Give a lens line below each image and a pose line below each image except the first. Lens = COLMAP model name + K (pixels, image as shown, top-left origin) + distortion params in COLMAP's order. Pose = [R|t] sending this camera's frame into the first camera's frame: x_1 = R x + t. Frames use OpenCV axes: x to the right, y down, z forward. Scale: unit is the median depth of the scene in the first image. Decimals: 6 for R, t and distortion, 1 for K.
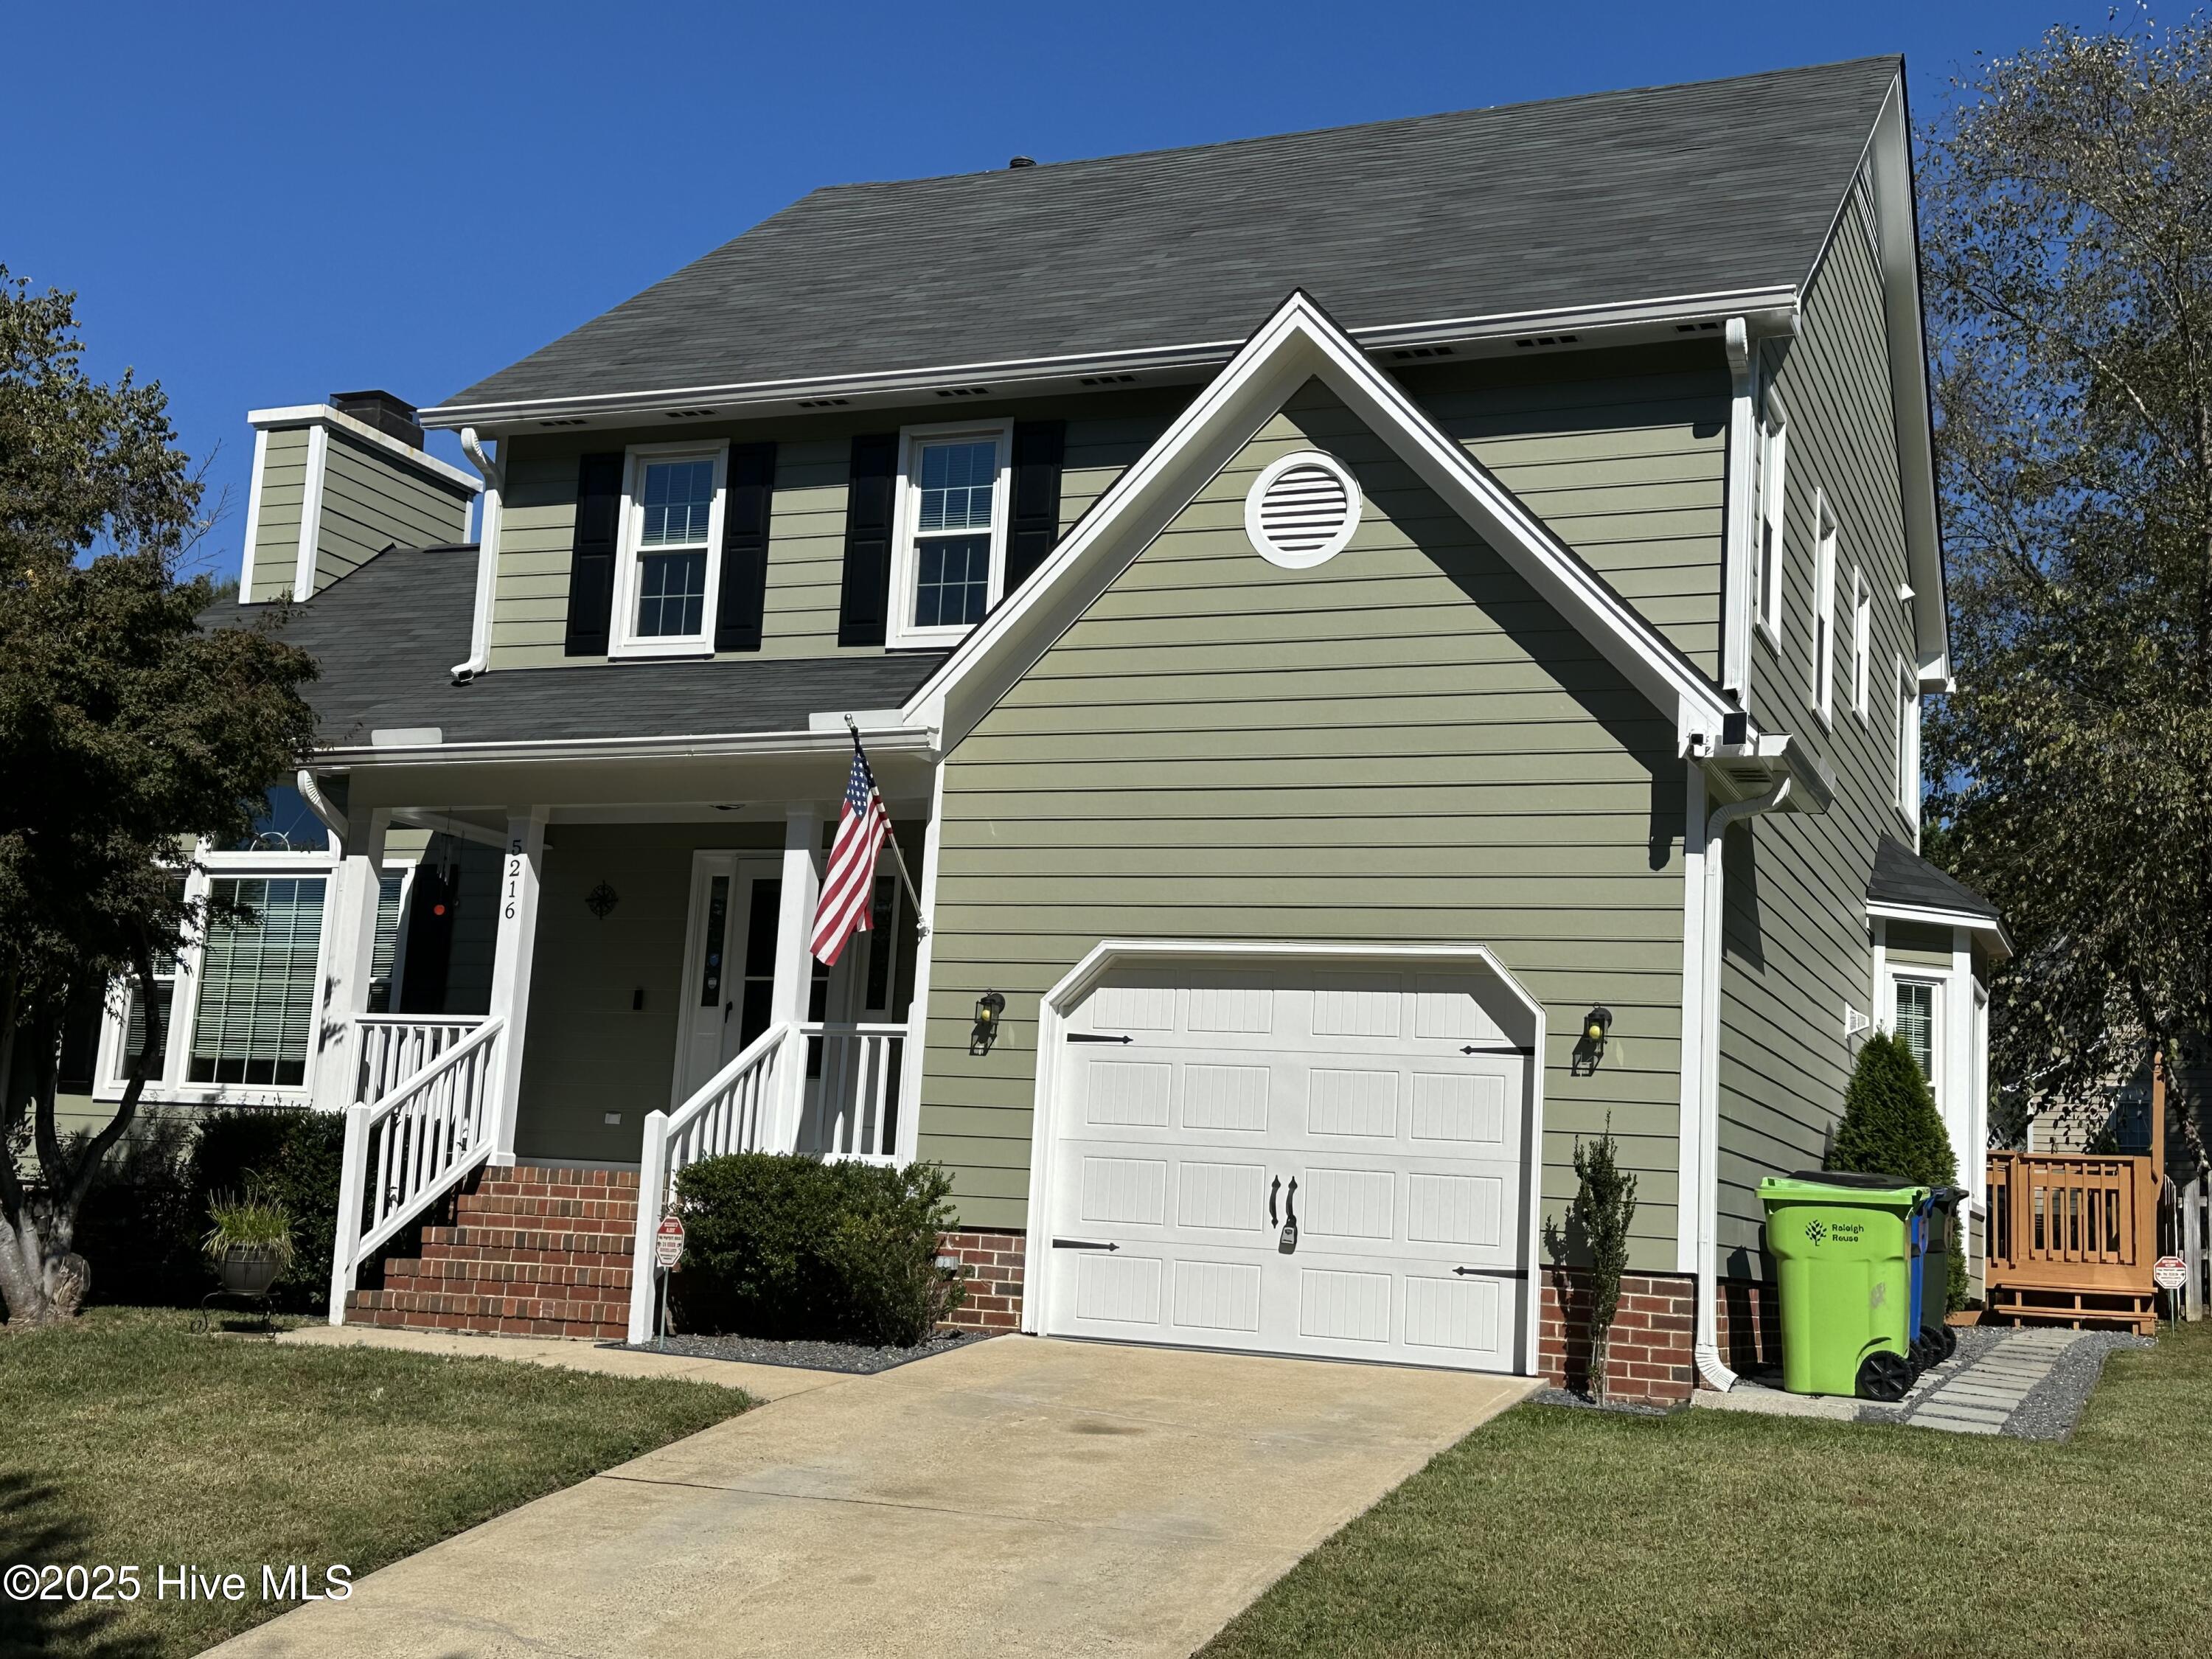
lens RADIAL K [[2575.2, 0, 1106.0], [0, 2575.2, 829.5], [0, 0, 1]] dist [0.176869, -0.327021]
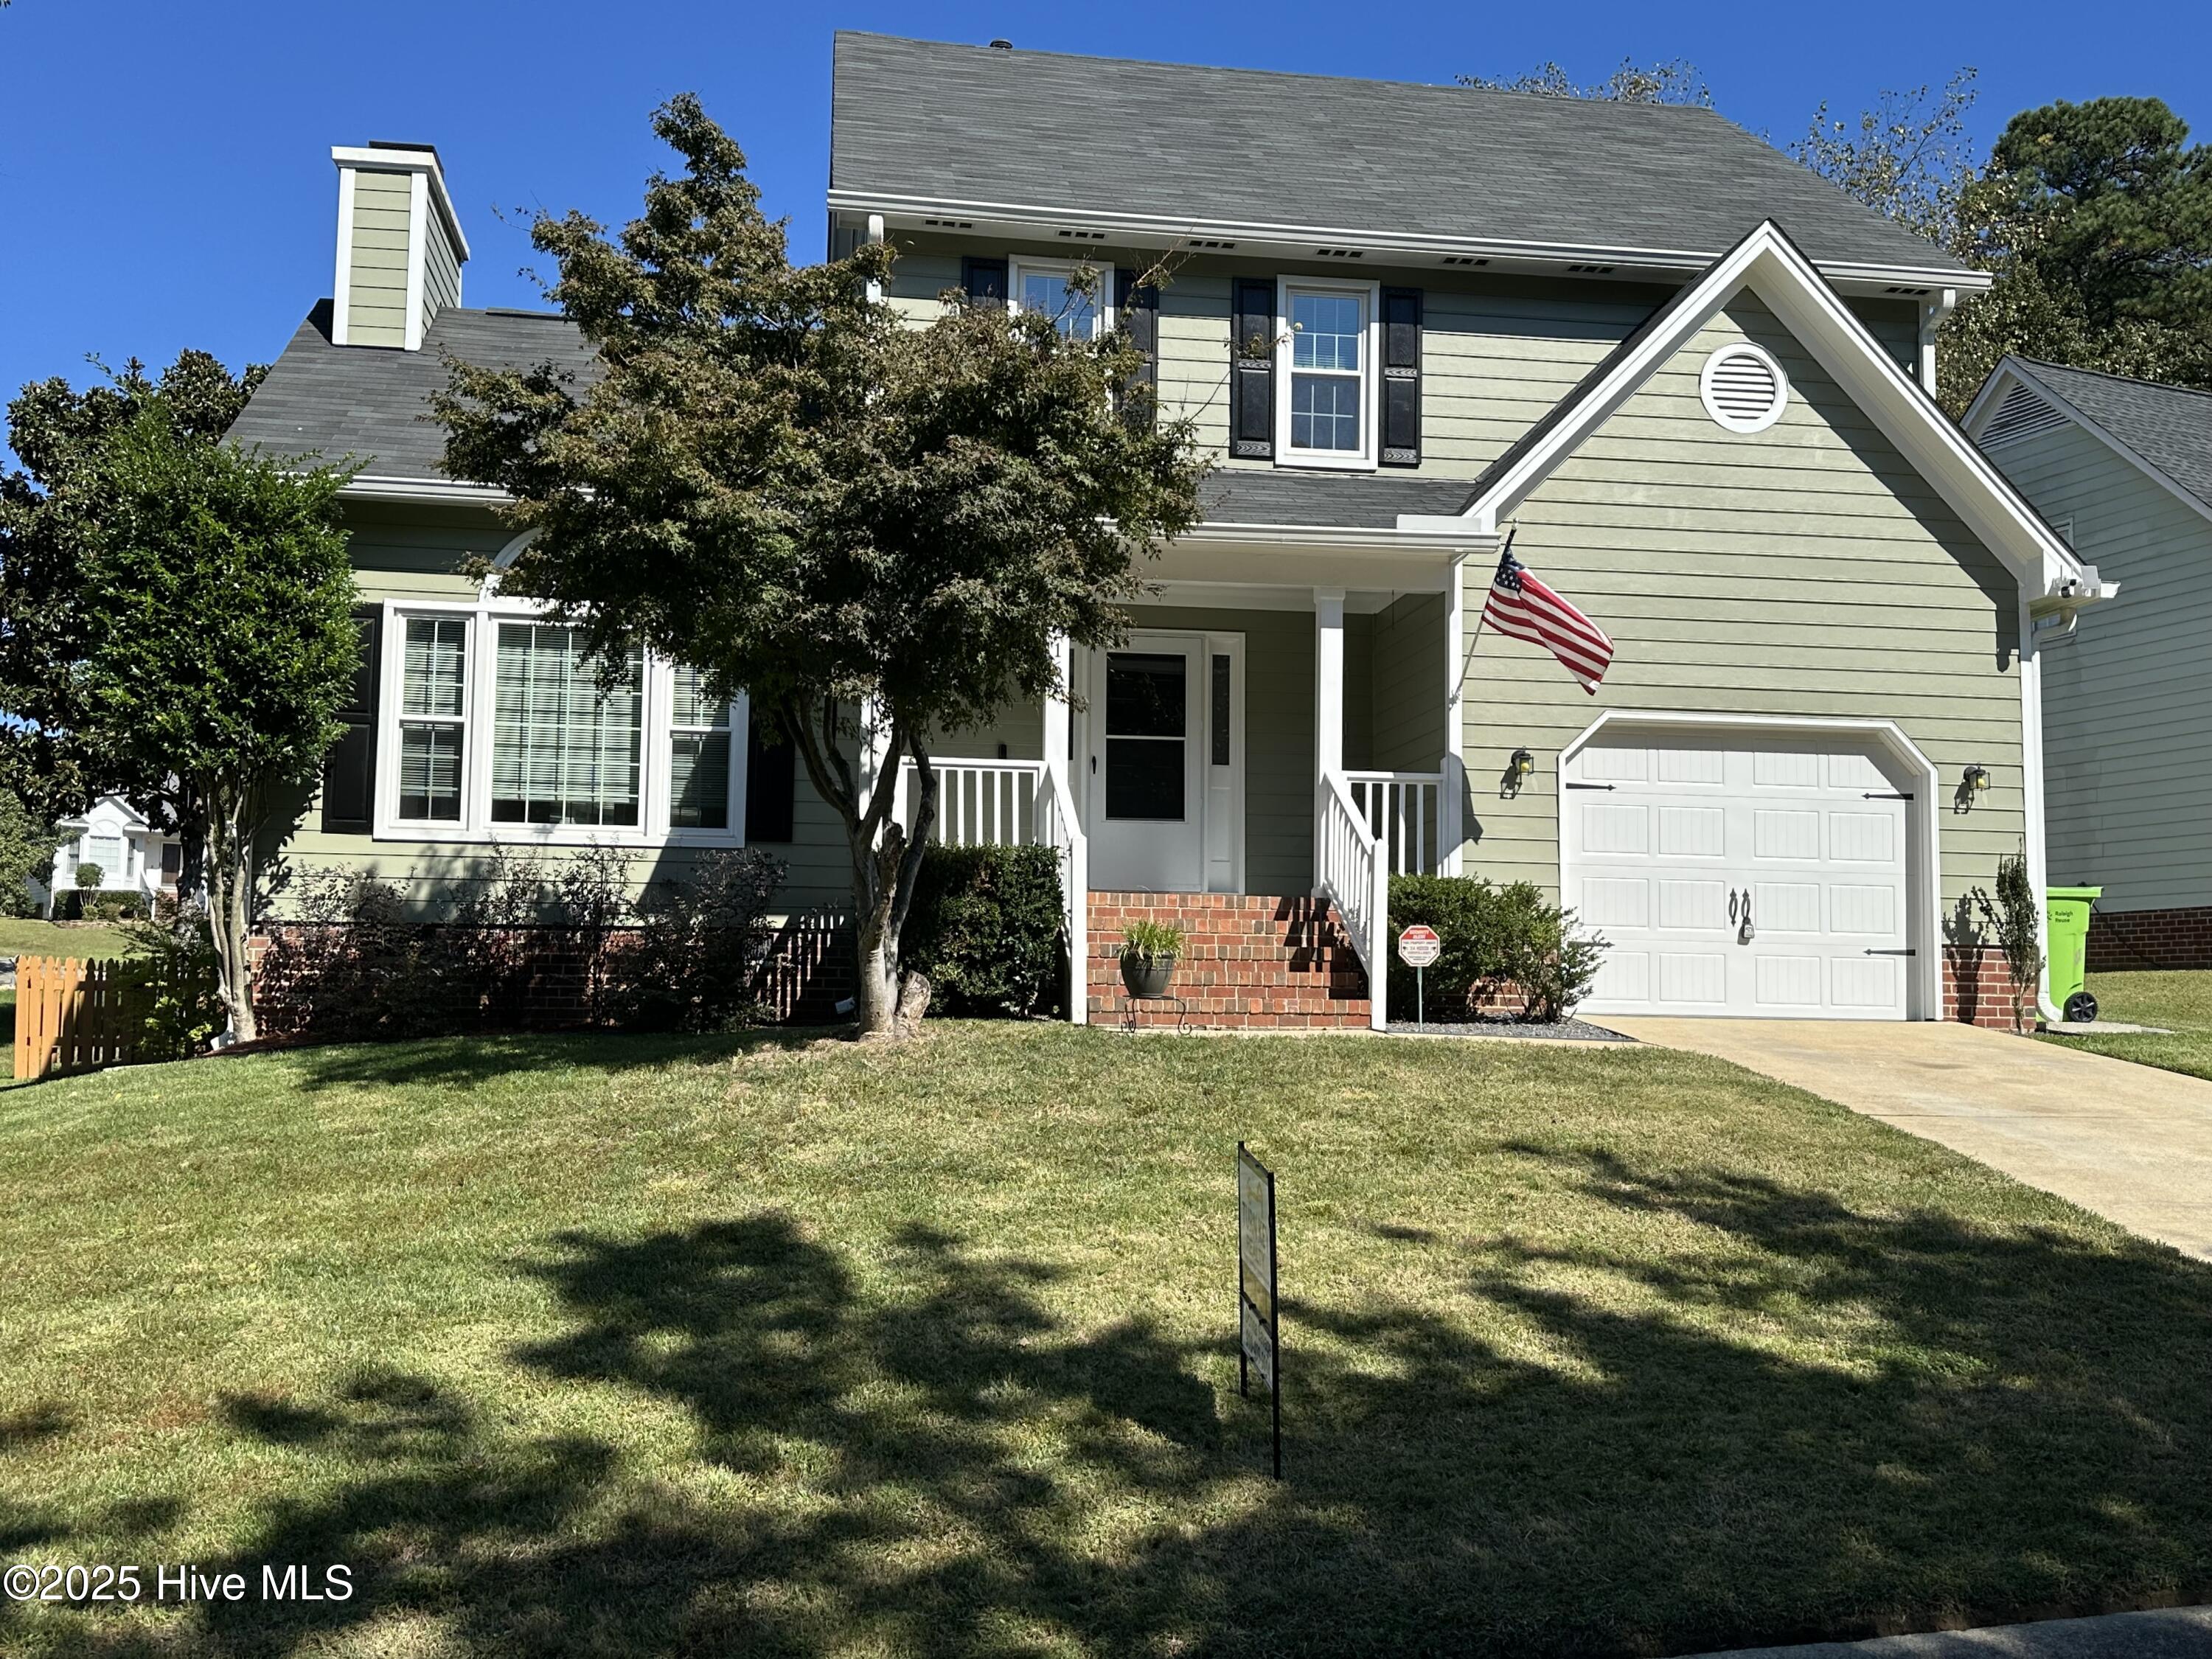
lens RADIAL K [[1999.7, 0, 1106.0], [0, 1999.7, 829.5], [0, 0, 1]] dist [0.218206, -0.515584]
pose [[0.846758, 0.002184, 0.531974, -0.742235], [-0.047200, 0.996356, 0.071039, 0.041525], [-0.529880, -0.085262, 0.843776, 0.269521]]
